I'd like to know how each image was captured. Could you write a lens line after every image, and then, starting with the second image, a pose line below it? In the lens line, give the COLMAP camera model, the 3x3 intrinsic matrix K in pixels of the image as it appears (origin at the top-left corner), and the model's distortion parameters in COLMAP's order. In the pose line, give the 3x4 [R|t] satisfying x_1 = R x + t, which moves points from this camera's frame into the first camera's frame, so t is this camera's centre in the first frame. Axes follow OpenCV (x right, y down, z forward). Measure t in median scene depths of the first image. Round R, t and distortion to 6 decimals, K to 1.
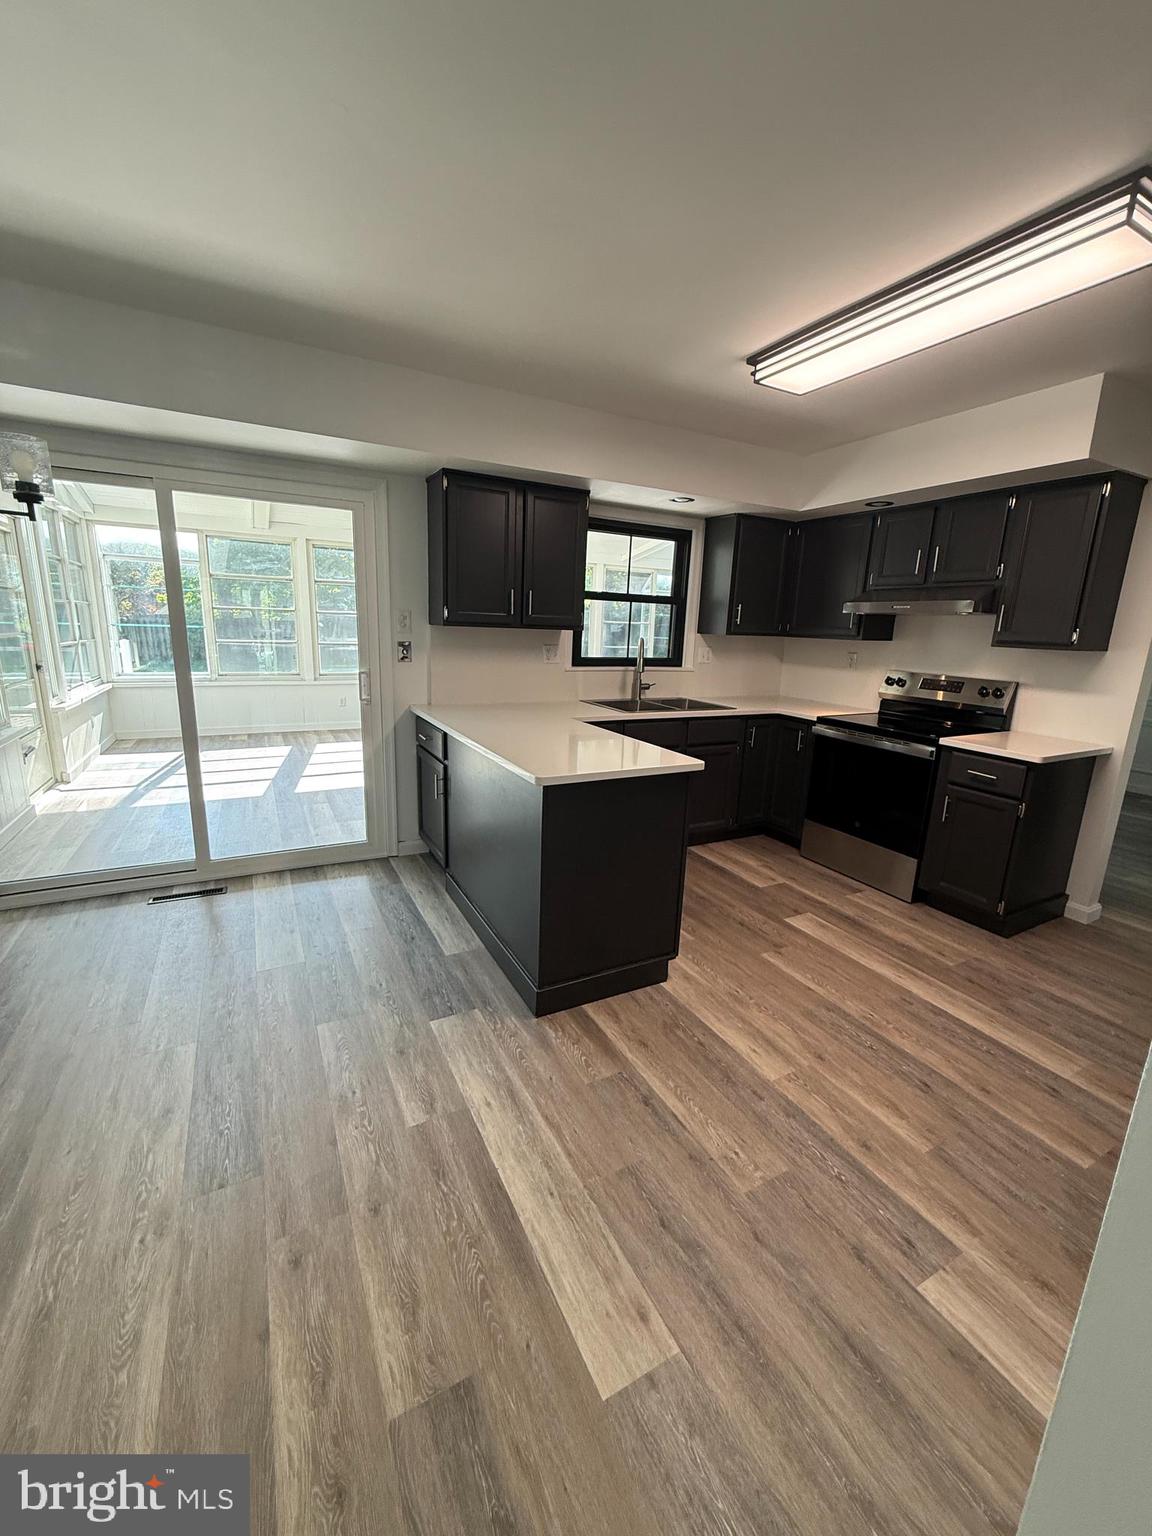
lens RADIAL K [[617.9, 0, 576.8], [0, 617.9, 766.4], [0, 0, 1]] dist [0.000413, 0.000009]
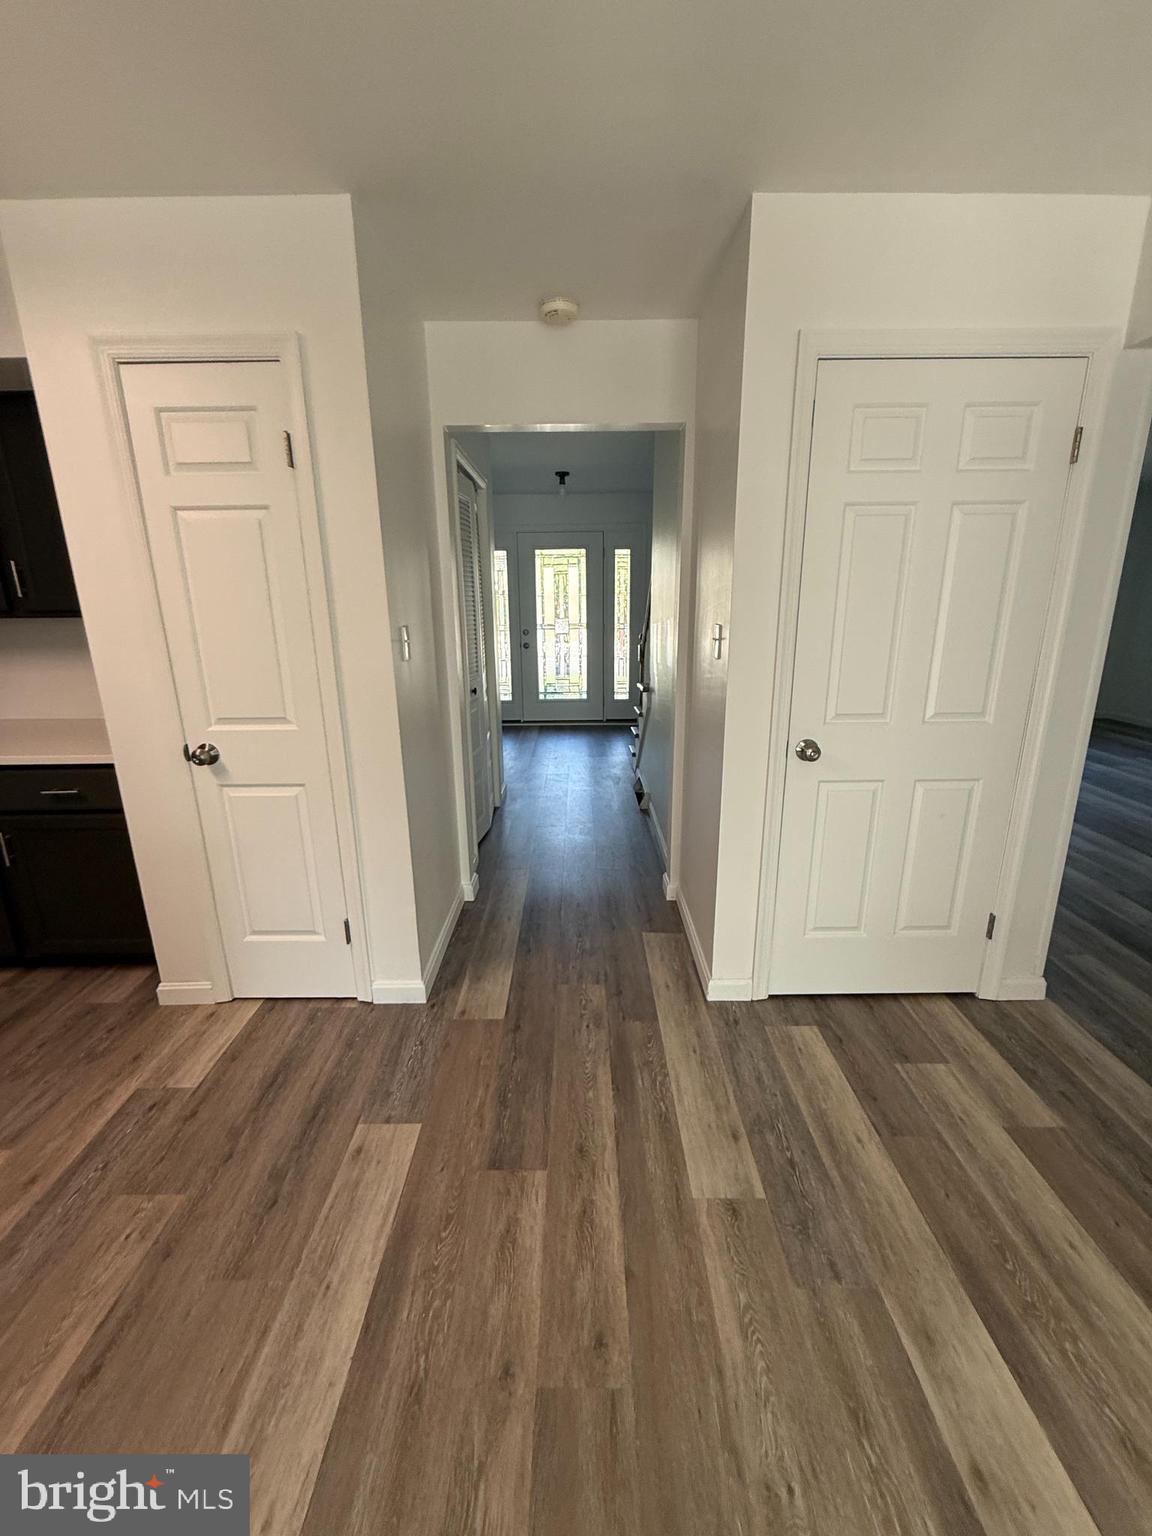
lens RADIAL K [[617.9, 0, 577.9], [0, 617.9, 765.9], [0, 0, 1]] dist [0.000413, 0.000009]
pose [[-0.884909, -0.147054, 0.441940, -0.681927], [0.083473, 0.883416, 0.461094, -0.339454], [-0.458223, 0.444917, -0.769468, 1.301413]]
